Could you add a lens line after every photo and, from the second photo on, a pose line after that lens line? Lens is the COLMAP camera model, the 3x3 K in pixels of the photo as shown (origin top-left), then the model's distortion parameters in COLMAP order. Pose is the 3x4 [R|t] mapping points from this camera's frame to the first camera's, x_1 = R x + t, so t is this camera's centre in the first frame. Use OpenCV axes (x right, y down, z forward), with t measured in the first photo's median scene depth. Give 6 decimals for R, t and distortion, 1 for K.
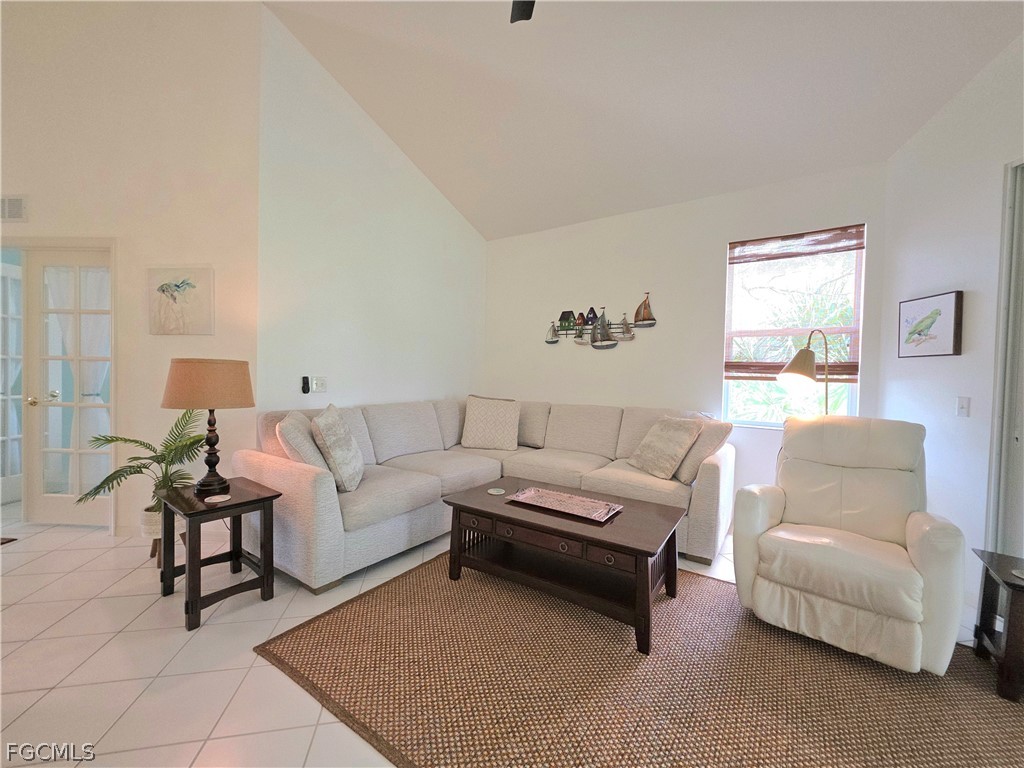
lens RADIAL K [[413.9, 0, 487.1], [0, 413.9, 383.1], [0, 0, 1]] dist [0.001700, 0.000031]
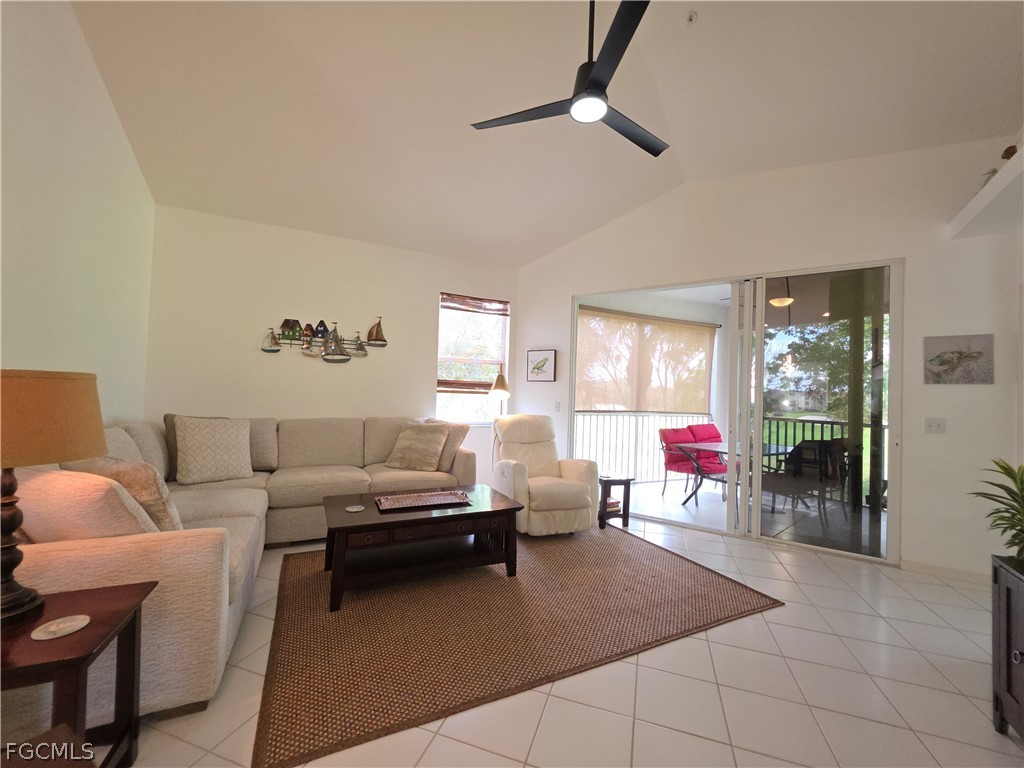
lens RADIAL K [[420.1, 0, 517.1], [0, 420.1, 382.5], [0, 0, 1]] dist [0.000830, -0.000010]
pose [[0.479306, 0.012784, 0.877555, -0.499199], [-0.000609, 0.999899, -0.014233, -0.022343], [-0.877647, 0.006287, 0.479266, 0.118858]]
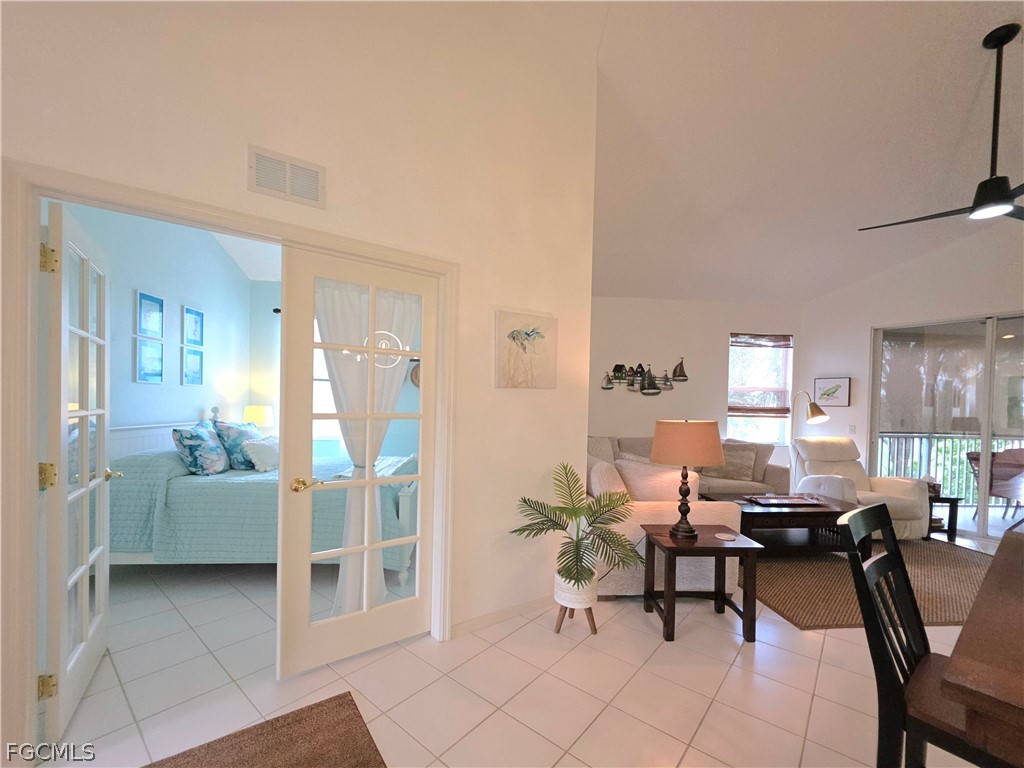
lens RADIAL K [[418.2, 0, 510.6], [0, 418.2, 414.2], [0, 0, 1]] dist [0.002014, 0.000413]
pose [[0.781034, -0.024056, 0.624025, -1.107154], [0.015213, 0.999694, 0.019496, -0.064402], [-0.624303, -0.005734, 0.781161, 0.253610]]
